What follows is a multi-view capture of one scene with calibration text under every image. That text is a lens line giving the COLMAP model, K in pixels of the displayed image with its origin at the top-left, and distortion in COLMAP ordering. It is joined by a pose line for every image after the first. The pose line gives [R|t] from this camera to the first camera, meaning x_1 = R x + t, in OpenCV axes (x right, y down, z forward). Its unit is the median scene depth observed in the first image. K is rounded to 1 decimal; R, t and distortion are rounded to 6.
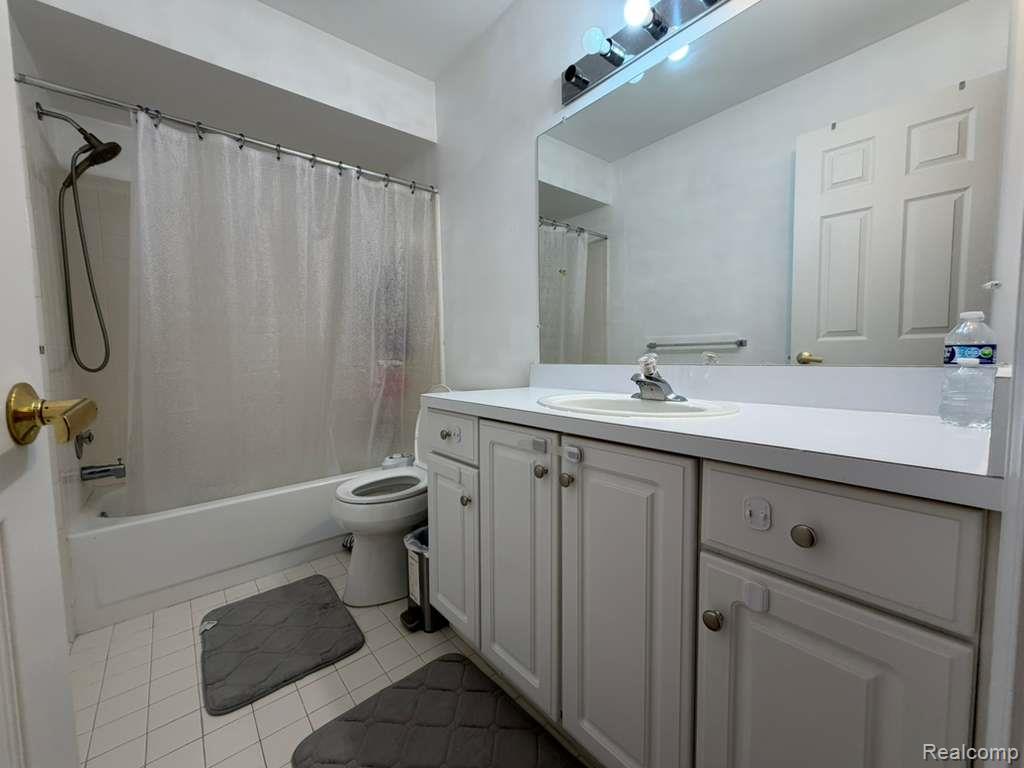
lens RADIAL K [[406.5, 0, 508.0], [0, 406.5, 383.5], [0, 0, 1]] dist [-0.000141, 0.000042]
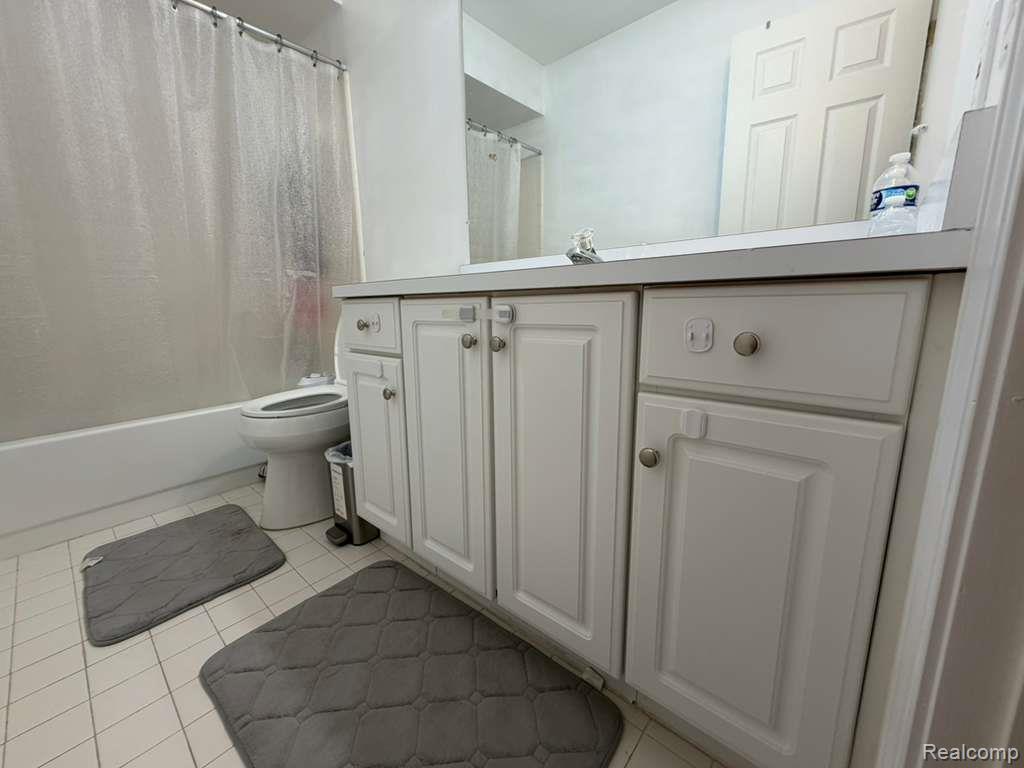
lens RADIAL K [[406.5, 0, 508.0], [0, 406.5, 383.5], [0, 0, 1]] dist [-0.000141, 0.000042]
pose [[0.987575, -0.030039, 0.154249, 0.014817], [0.011550, 0.992781, 0.119387, 0.126571], [-0.156722, -0.116122, 0.980792, 0.059026]]
